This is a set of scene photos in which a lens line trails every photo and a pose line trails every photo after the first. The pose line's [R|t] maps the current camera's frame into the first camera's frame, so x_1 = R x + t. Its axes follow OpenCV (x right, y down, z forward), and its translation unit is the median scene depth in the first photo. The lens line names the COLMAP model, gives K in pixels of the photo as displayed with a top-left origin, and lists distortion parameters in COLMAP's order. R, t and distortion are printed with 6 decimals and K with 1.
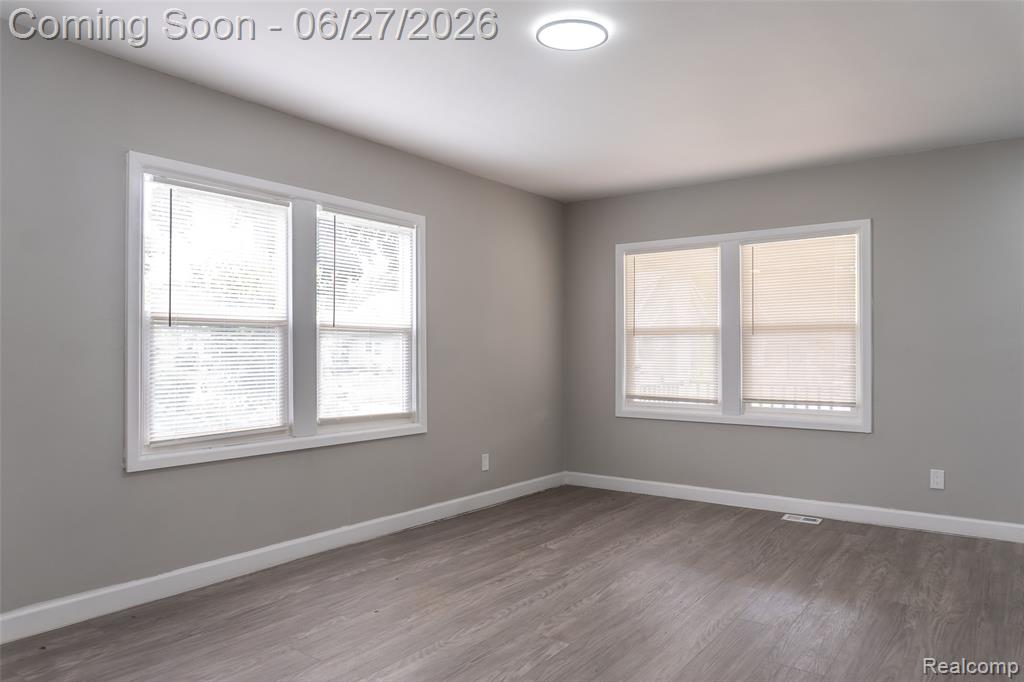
lens RADIAL K [[704.0, 0, 506.8], [0, 704.0, 339.4], [0, 0, 1]] dist [-0.007537, -0.005661]
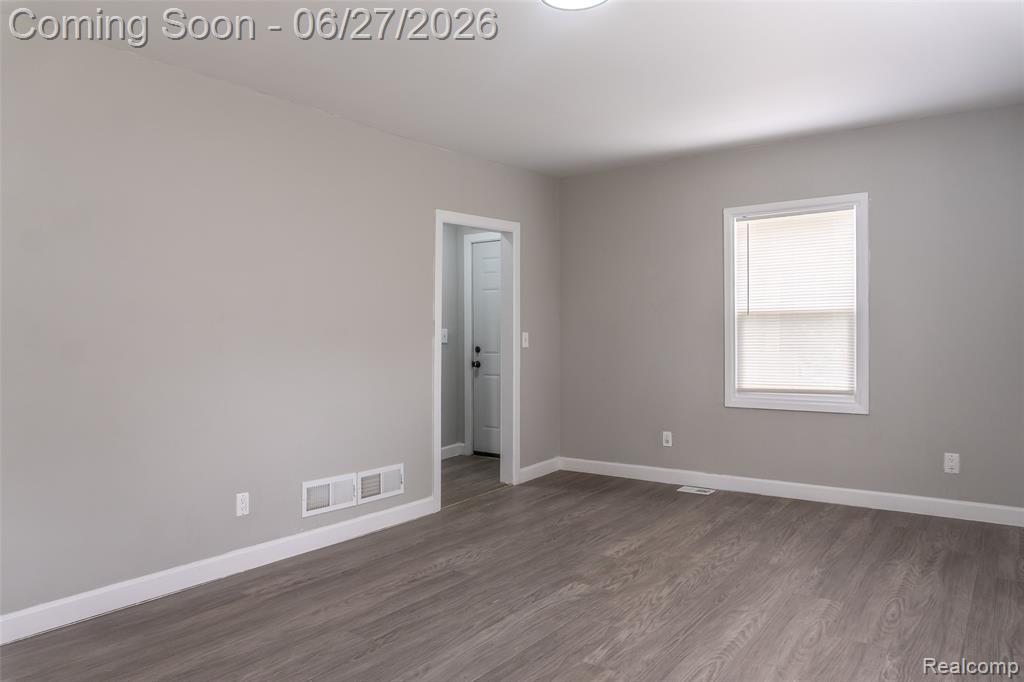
lens RADIAL K [[690.9, 0, 512.0], [0, 690.9, 341.0], [0, 0, 1]] dist [-0.023145, -0.002580]
pose [[-0.999972, 0.007369, 0.001156, 0.134157], [0.007356, 0.999911, -0.011117, 0.028009], [-0.001238, -0.011108, -0.999938, 1.441268]]
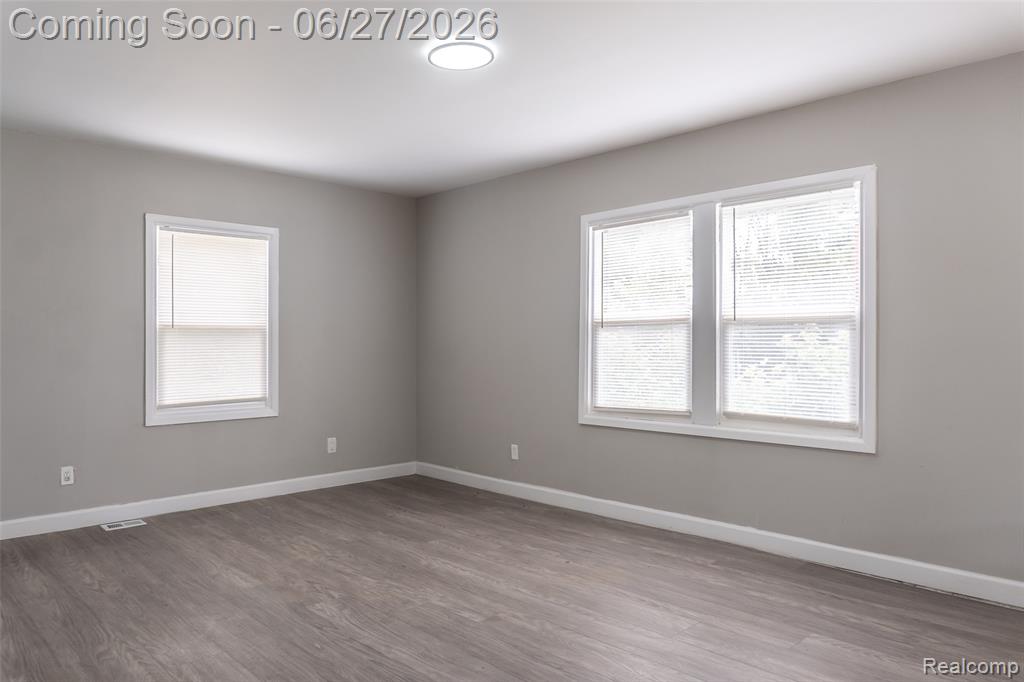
lens RADIAL K [[704.0, 0, 506.8], [0, 704.0, 339.4], [0, 0, 1]] dist [-0.007537, -0.005661]
pose [[-0.170793, -0.003503, -0.985301, 0.874231], [0.020956, 0.999755, -0.007187, 0.009509], [0.985084, -0.021876, -0.170678, 0.949078]]
